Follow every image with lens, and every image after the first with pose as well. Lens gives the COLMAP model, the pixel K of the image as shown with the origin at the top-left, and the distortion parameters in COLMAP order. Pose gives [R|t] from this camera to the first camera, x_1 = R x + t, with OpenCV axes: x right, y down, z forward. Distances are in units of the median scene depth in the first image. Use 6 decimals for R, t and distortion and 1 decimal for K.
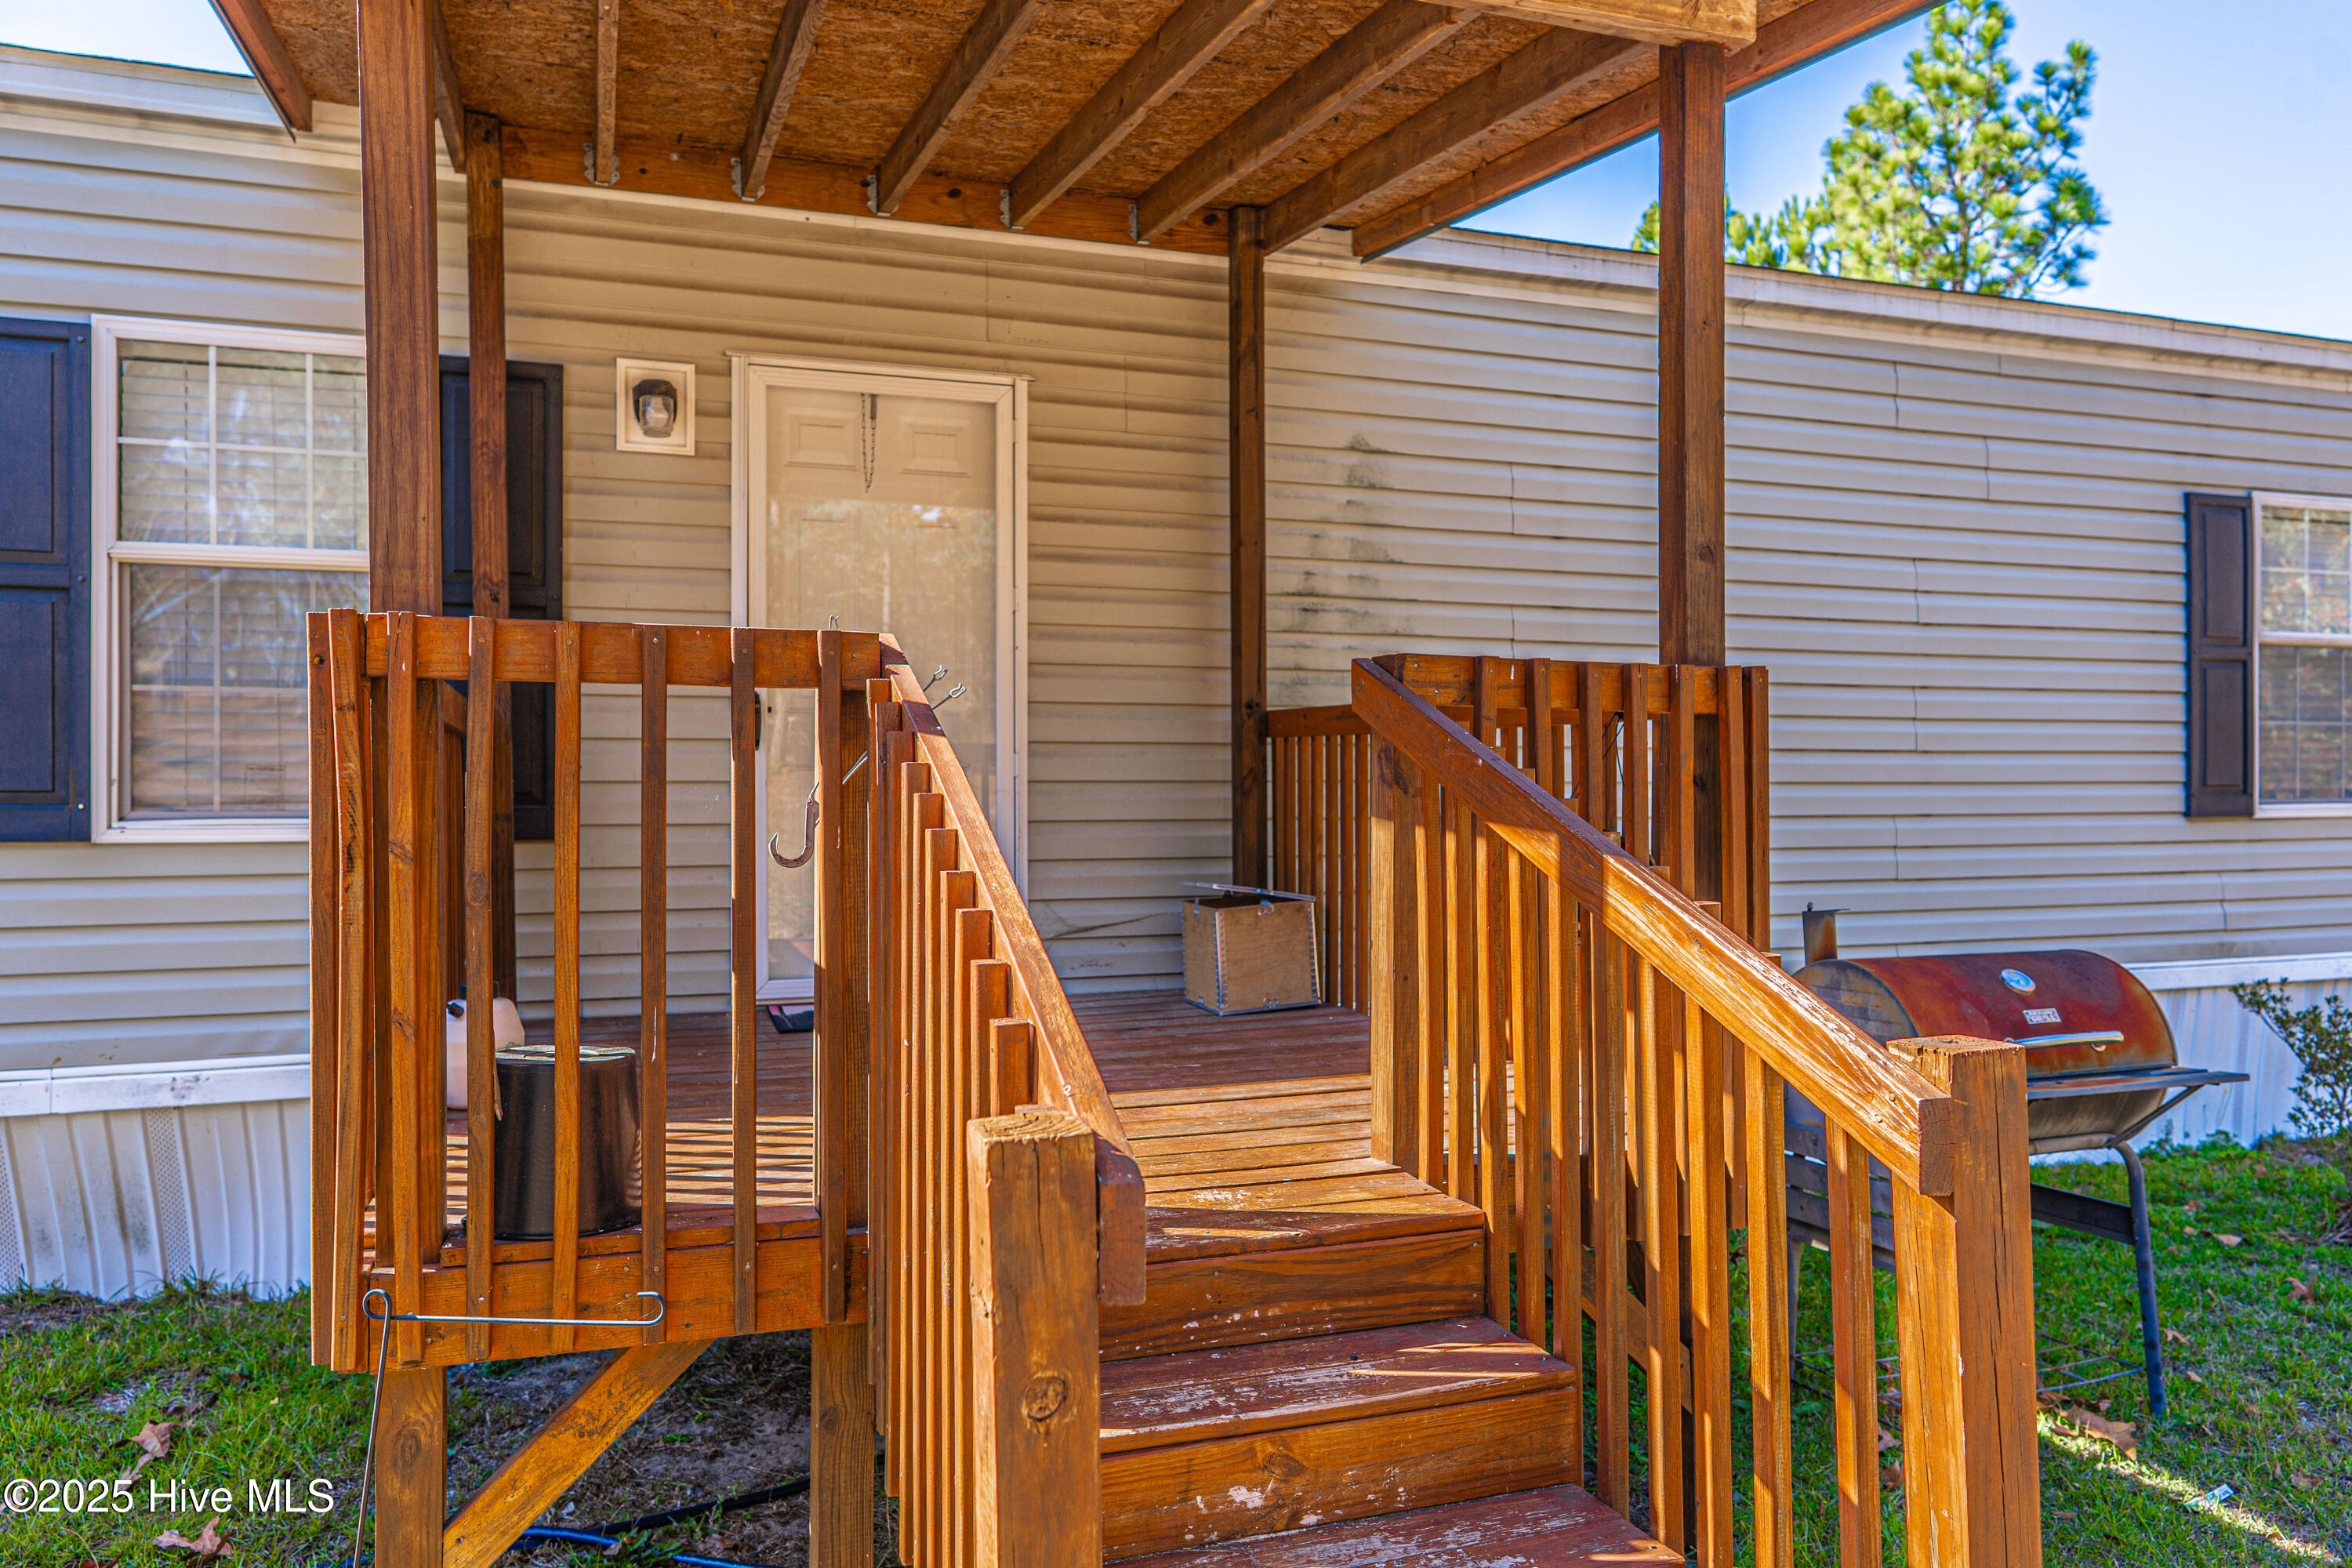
lens RADIAL K [[1601.1, 0, 1170.3], [0, 1601.1, 763.9], [0, 0, 1]] dist [0.006352, 0.001644]
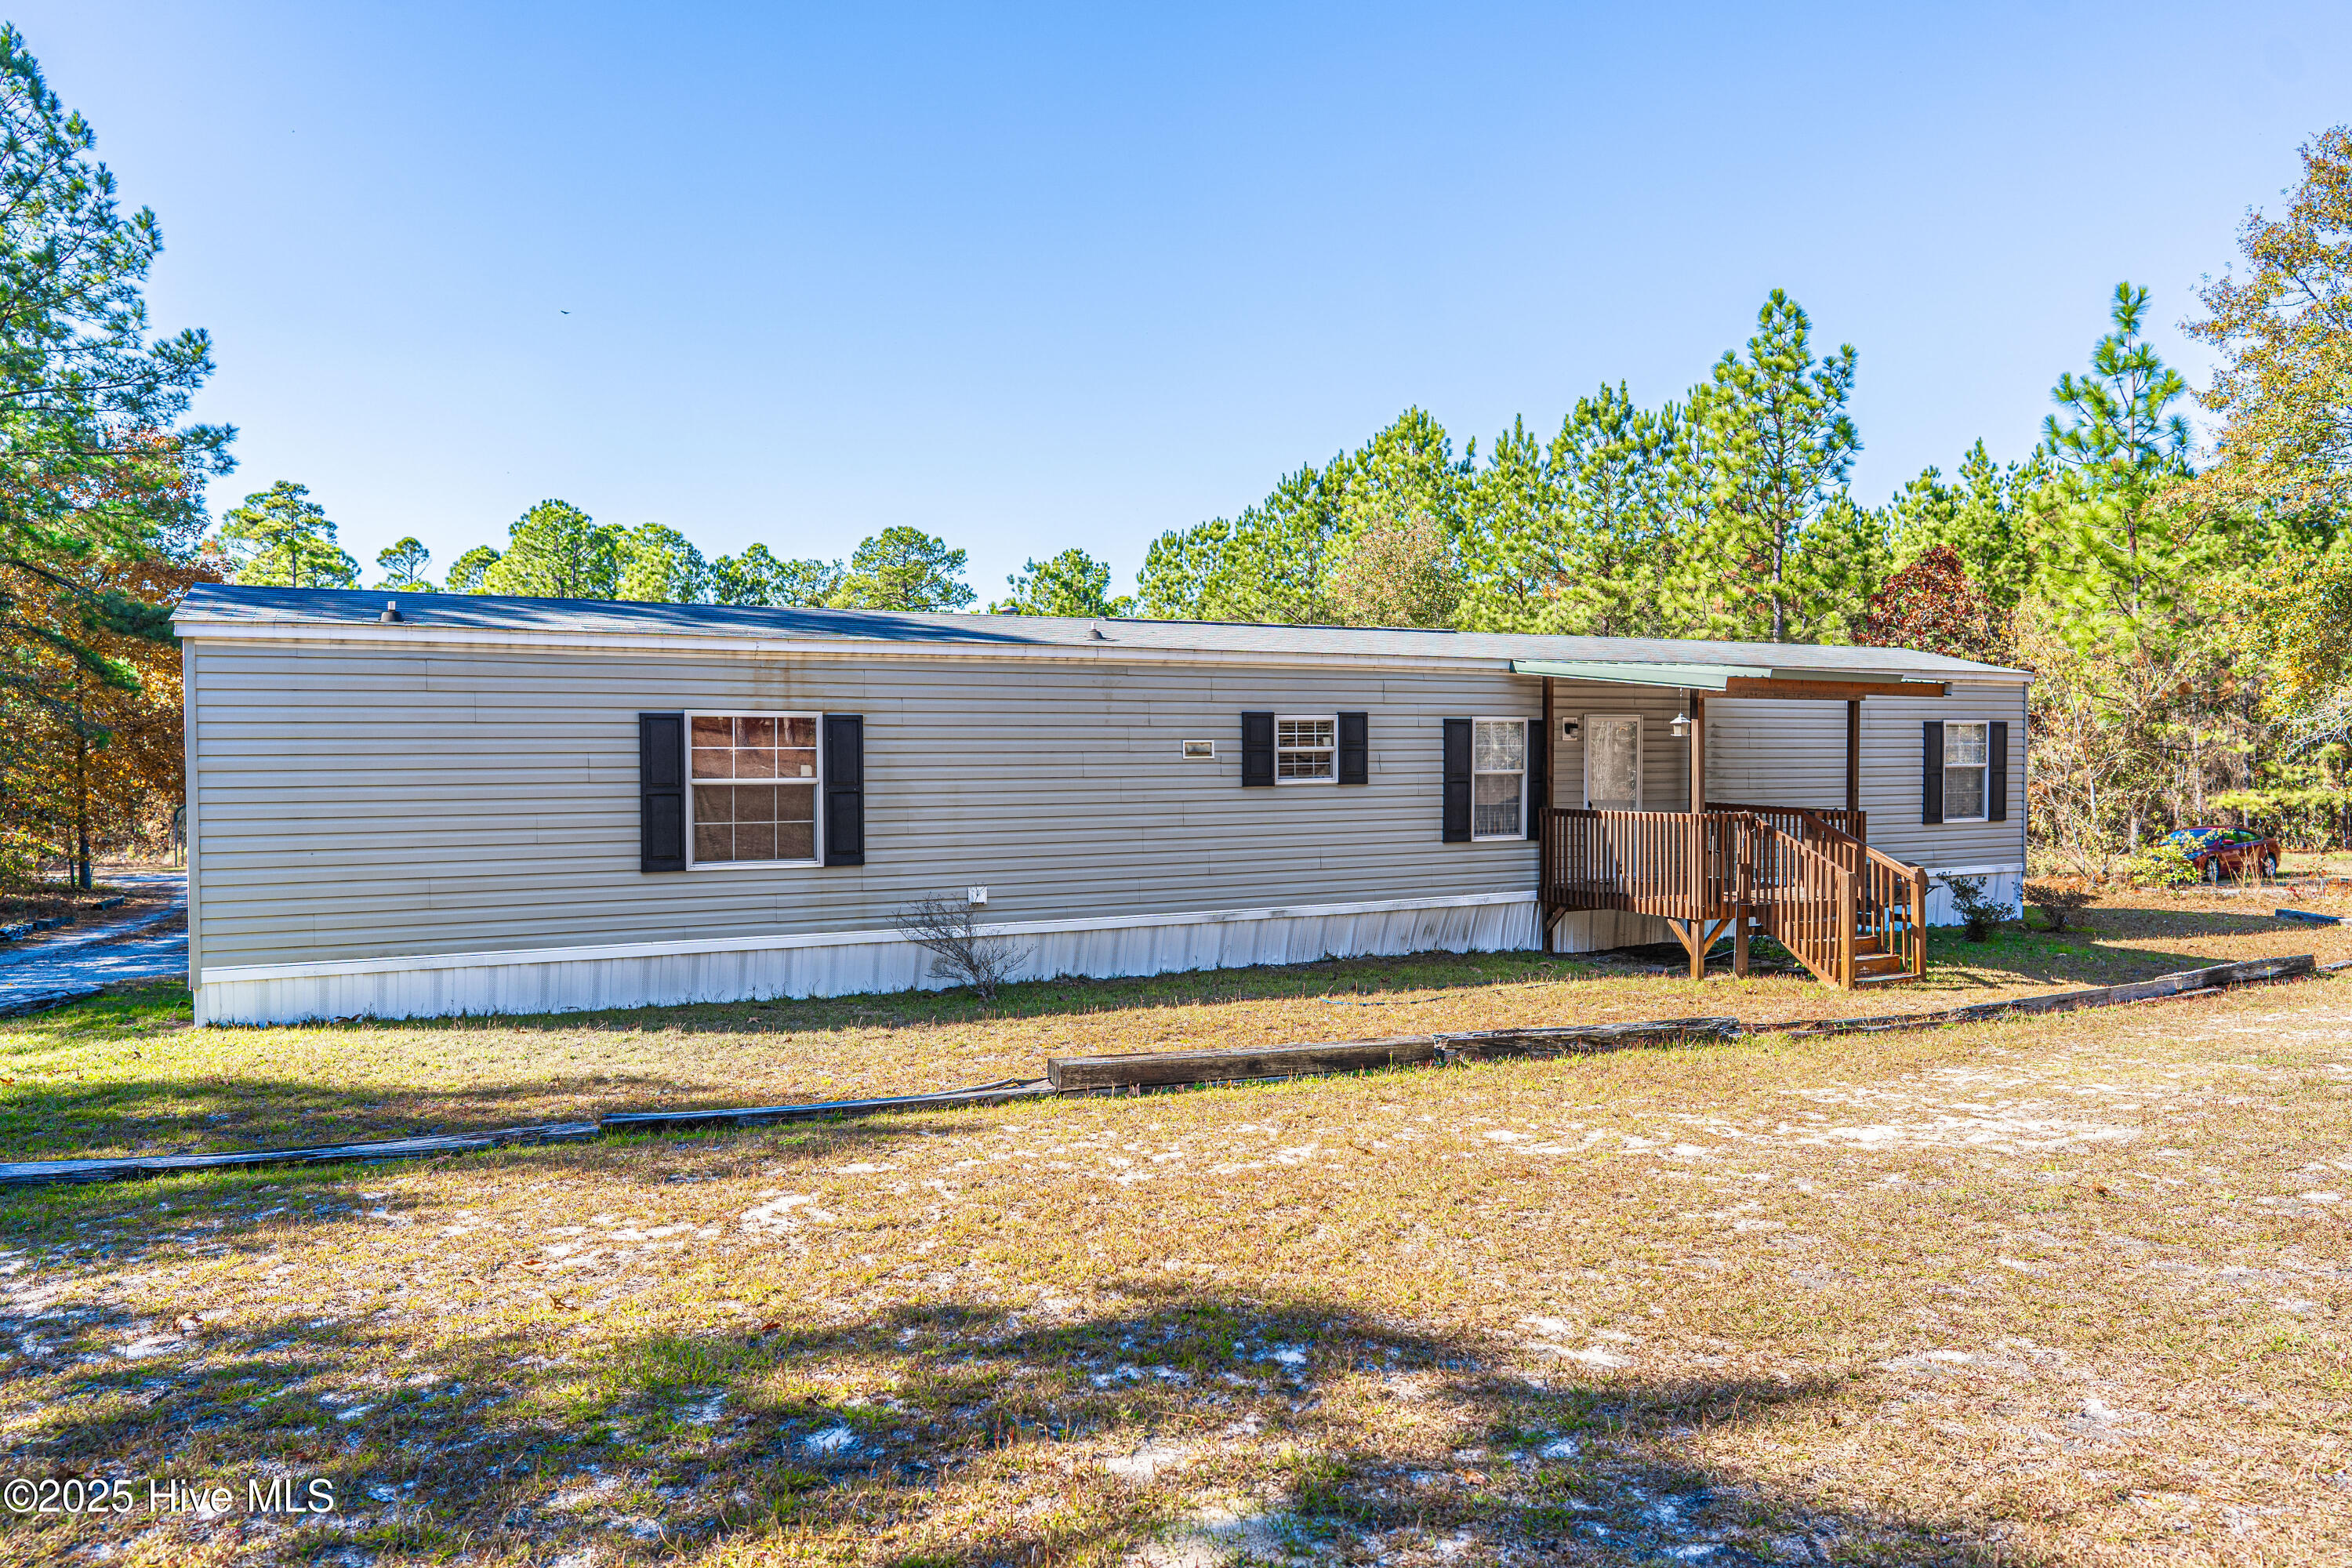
lens RADIAL K [[1508.2, 0, 1172.5], [0, 1508.2, 768.6], [0, 0, 1]] dist [-0.000183, 0.000593]
pose [[0.991904, -0.004867, 0.126899, -0.351292], [0.001255, 0.999592, 0.028525, -0.046627], [-0.126986, -0.028135, 0.991505, -0.509407]]
